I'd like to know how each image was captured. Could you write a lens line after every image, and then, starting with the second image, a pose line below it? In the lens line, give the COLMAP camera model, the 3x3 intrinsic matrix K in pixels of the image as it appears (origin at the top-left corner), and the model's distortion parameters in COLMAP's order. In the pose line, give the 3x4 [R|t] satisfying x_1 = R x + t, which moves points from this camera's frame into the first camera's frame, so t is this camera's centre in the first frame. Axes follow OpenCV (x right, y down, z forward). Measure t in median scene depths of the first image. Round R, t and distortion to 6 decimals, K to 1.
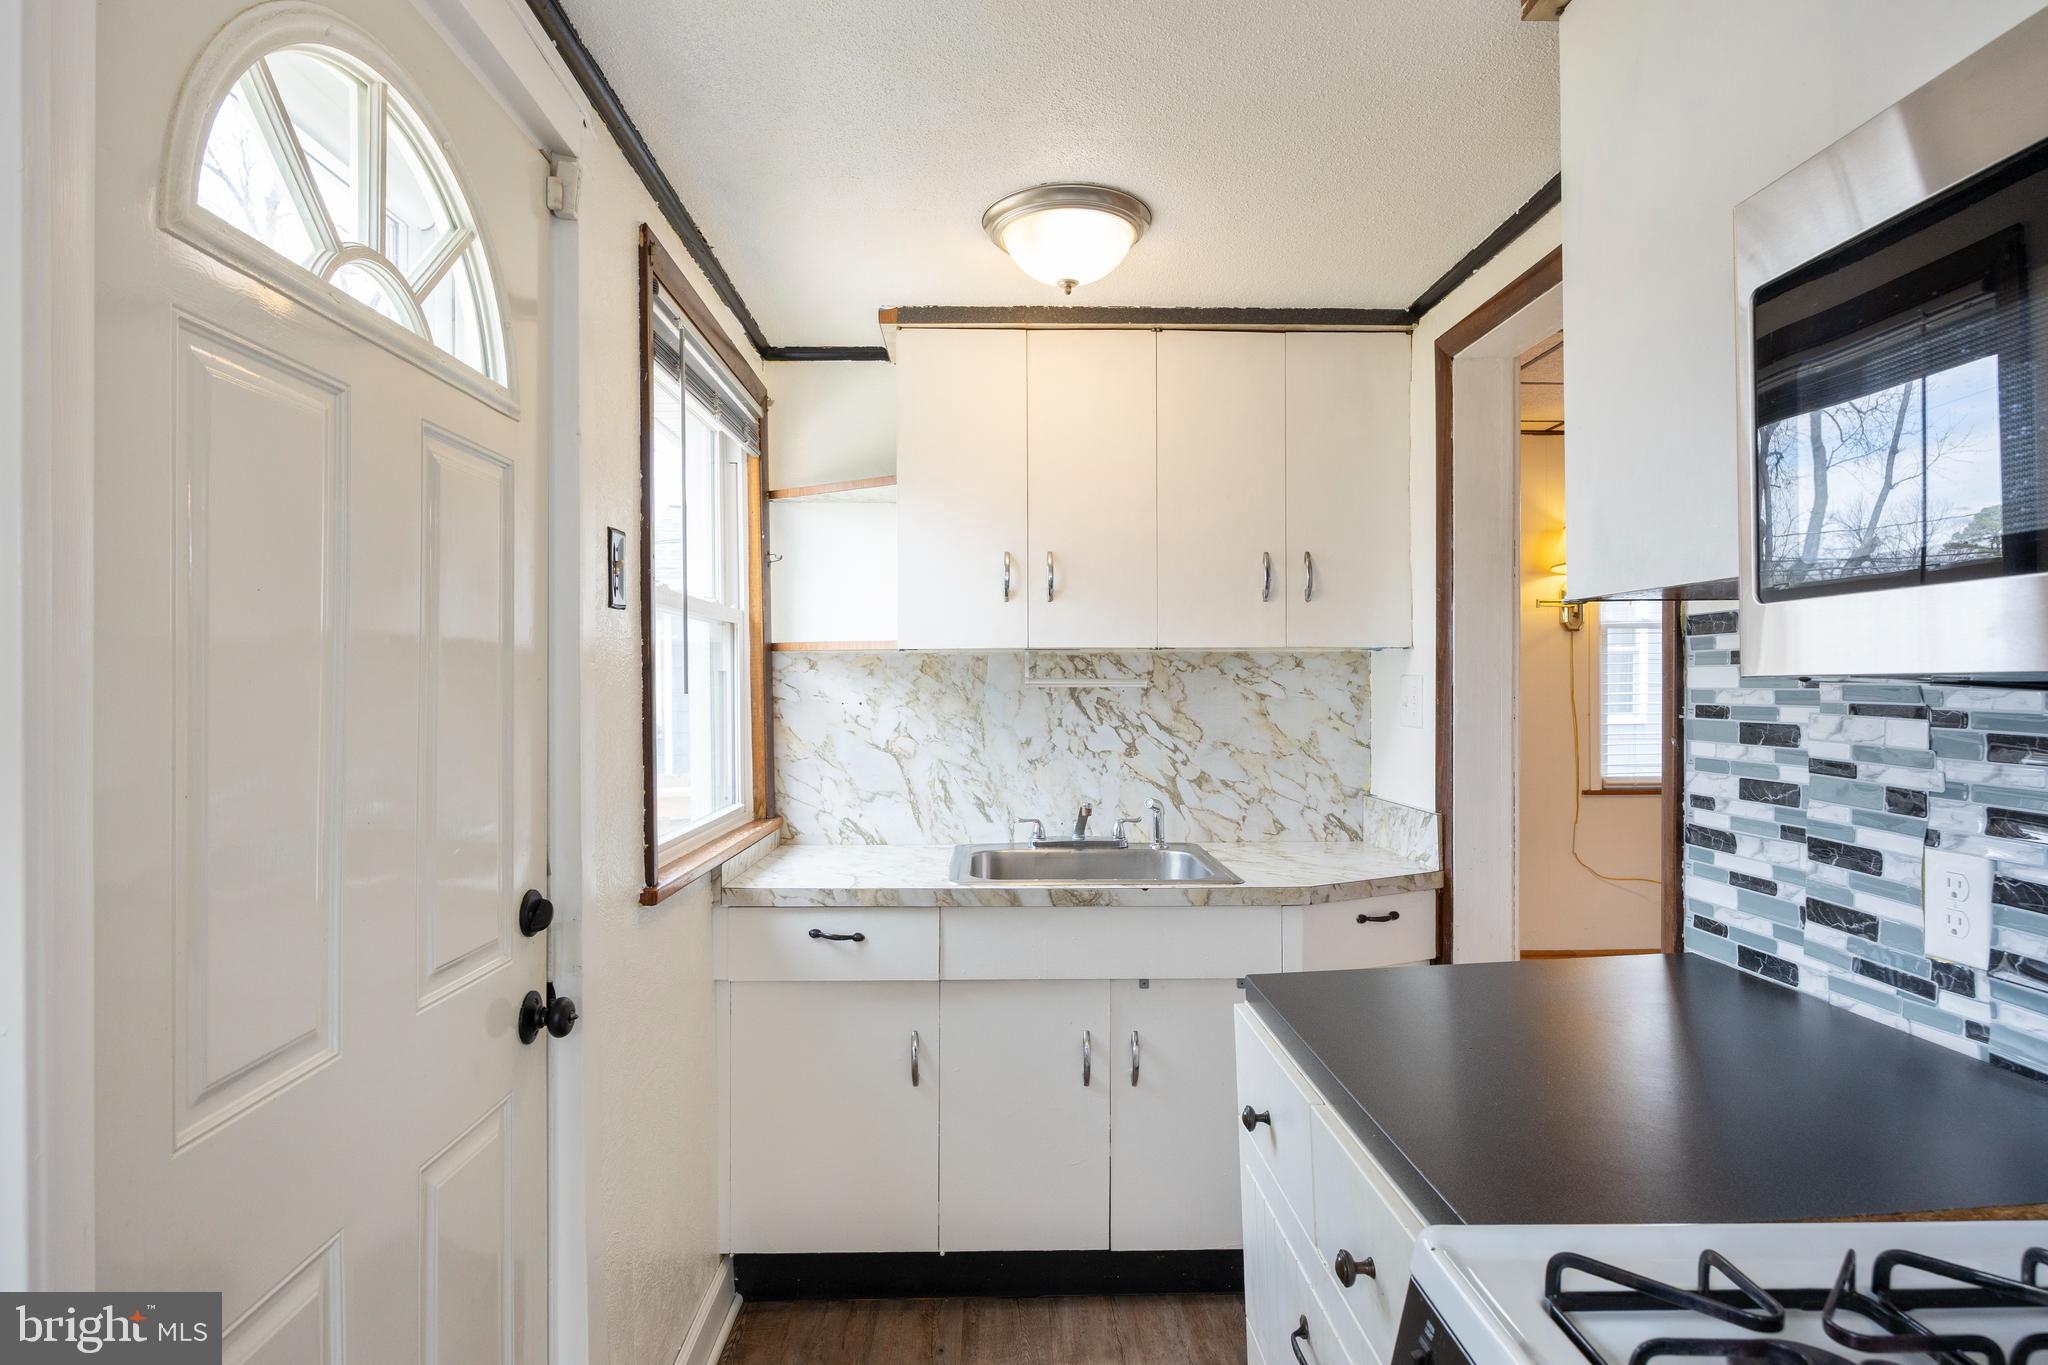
lens RADIAL K [[1129.7, 0, 1026.4], [0, 1129.7, 690.6], [0, 0, 1]] dist [-0.002330, 0.000077]
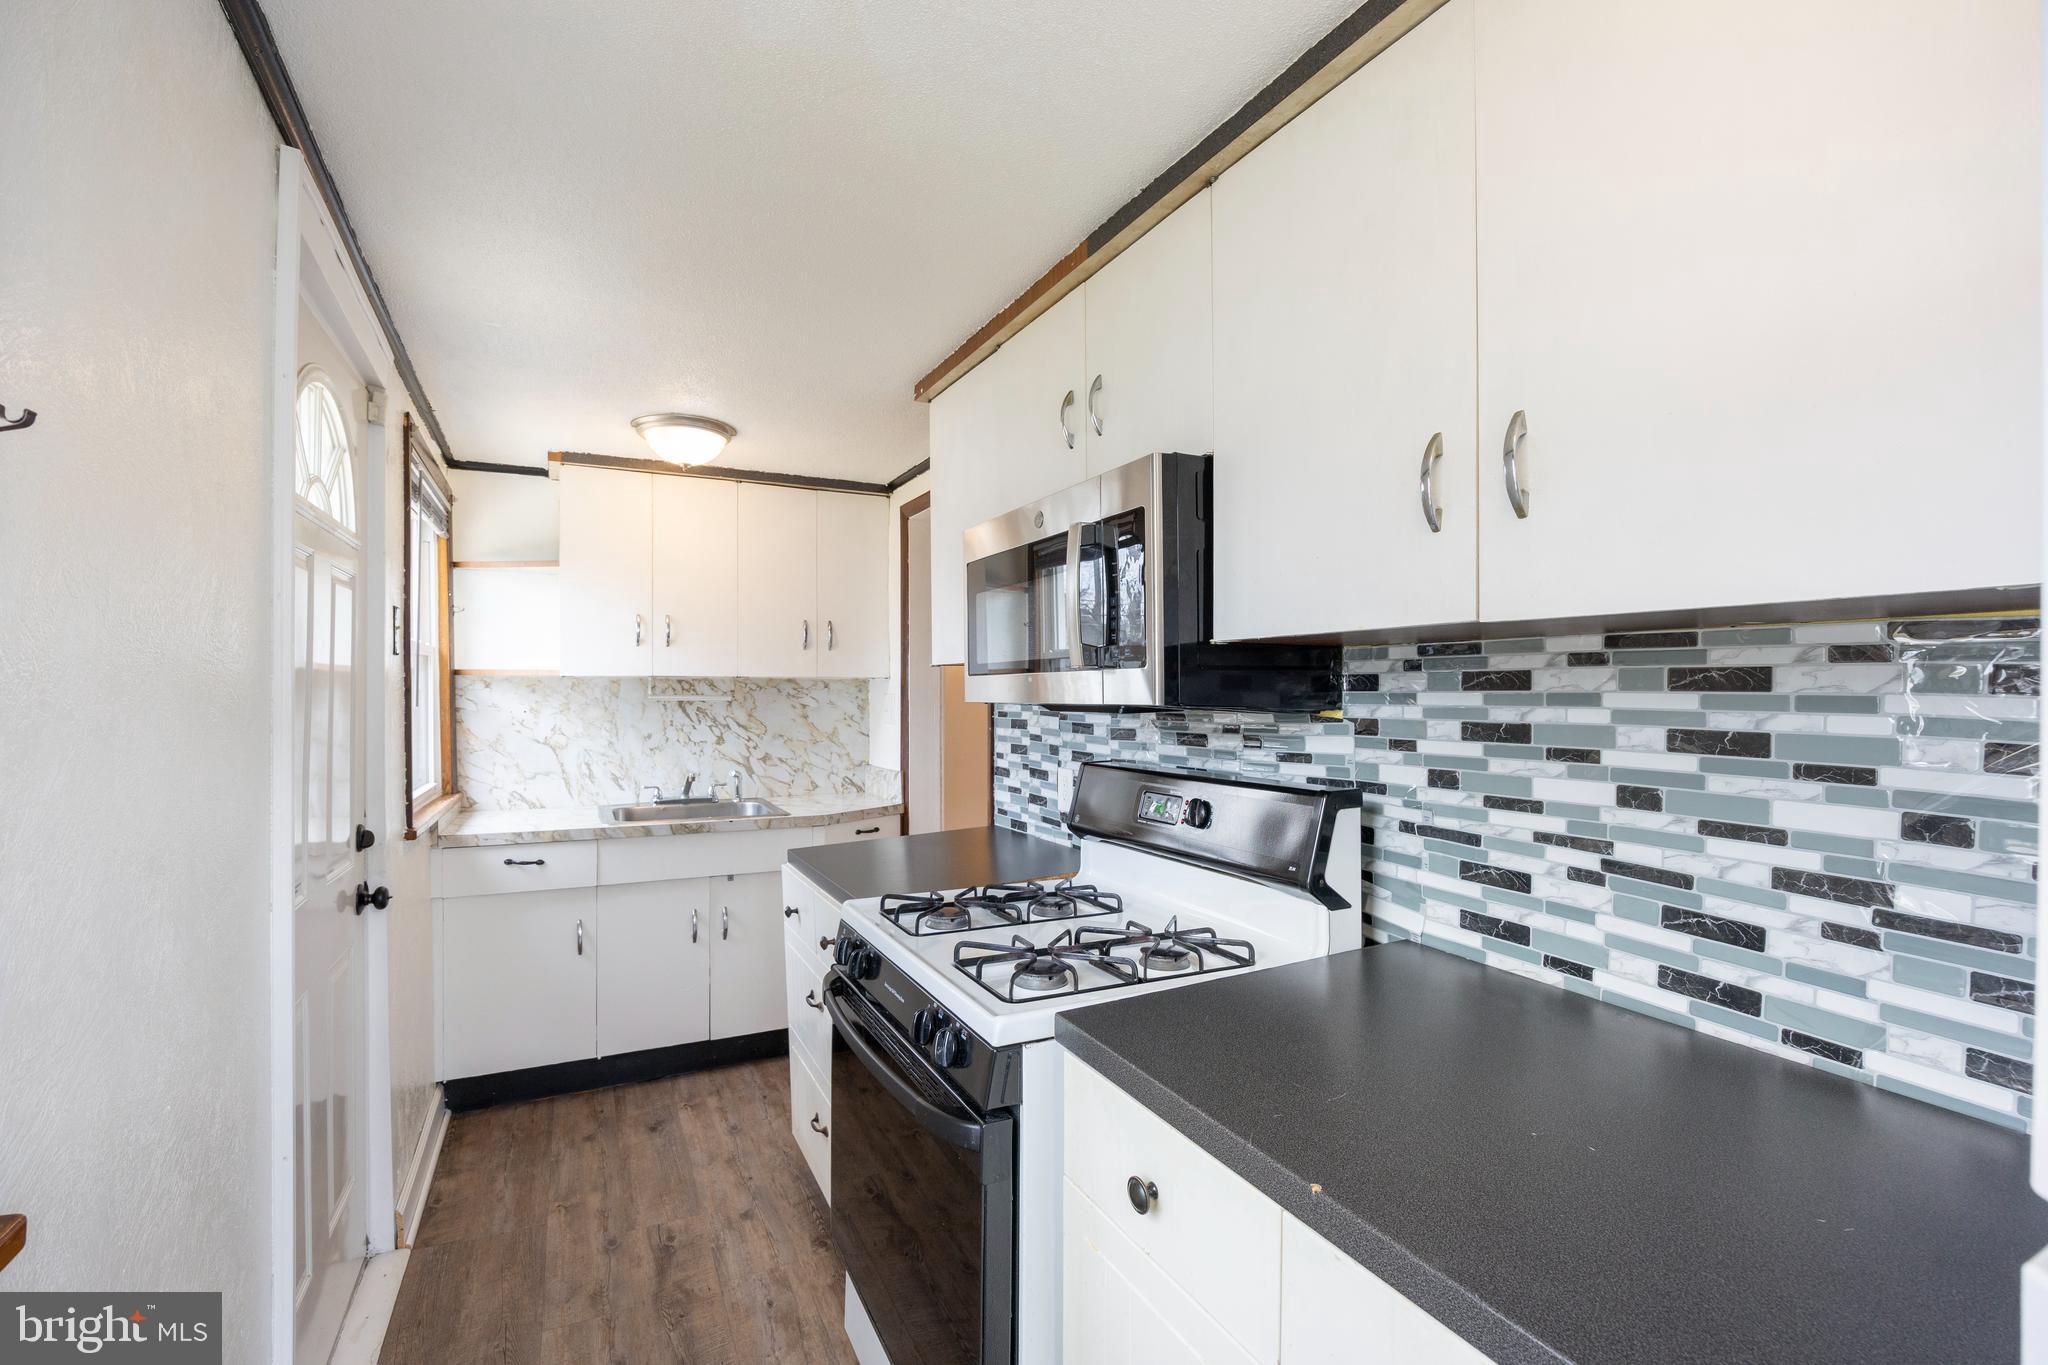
lens RADIAL K [[934.3, 0, 1031.4], [0, 934.3, 697.6], [0, 0, 1]] dist [-0.018944, -0.000005]
pose [[0.909730, -0.000062, 0.415200, -0.062790], [-0.000328, 1.000000, 0.000869, -0.009867], [-0.415200, -0.000927, 0.909730, -0.436651]]
